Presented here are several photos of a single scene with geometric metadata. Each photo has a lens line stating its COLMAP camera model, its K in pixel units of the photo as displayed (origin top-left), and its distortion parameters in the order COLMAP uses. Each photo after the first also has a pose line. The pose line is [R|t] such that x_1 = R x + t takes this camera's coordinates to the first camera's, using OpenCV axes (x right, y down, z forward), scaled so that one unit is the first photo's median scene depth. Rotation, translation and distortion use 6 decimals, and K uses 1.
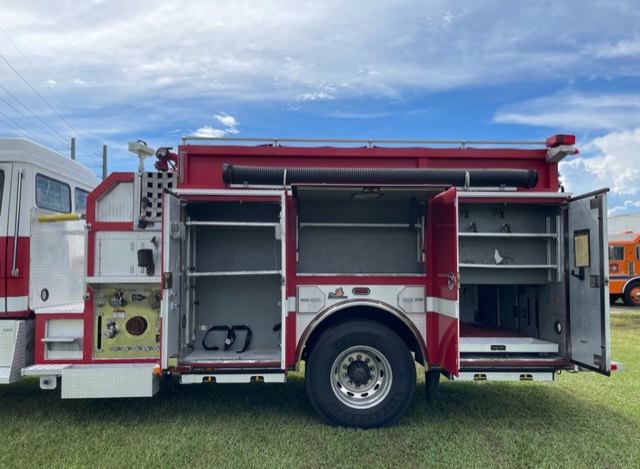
lens RADIAL K [[515.3, 0, 321.3], [0, 515.3, 238.4], [0, 0, 1]] dist [0.026482, -0.006018]
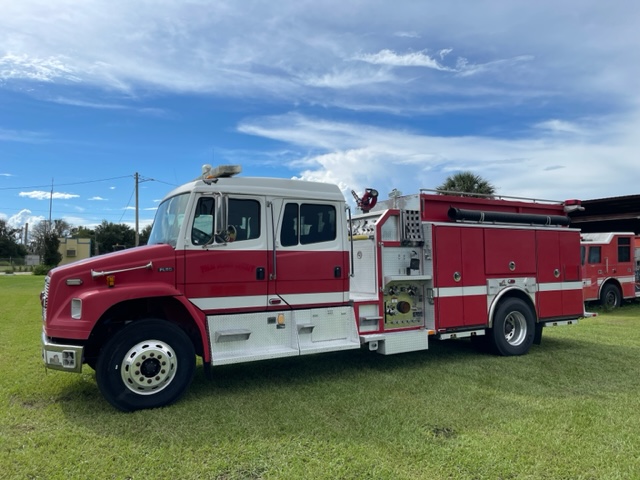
lens RADIAL K [[488.0, 0, 318.9], [0, 488.0, 238.5], [0, 0, 1]] dist [0.031636, -0.012273]
pose [[0.881180, 0.012408, 0.472619, -1.275426], [-0.014123, 0.999900, 0.000082, -0.037817], [-0.472571, -0.006747, 0.881267, -0.190254]]
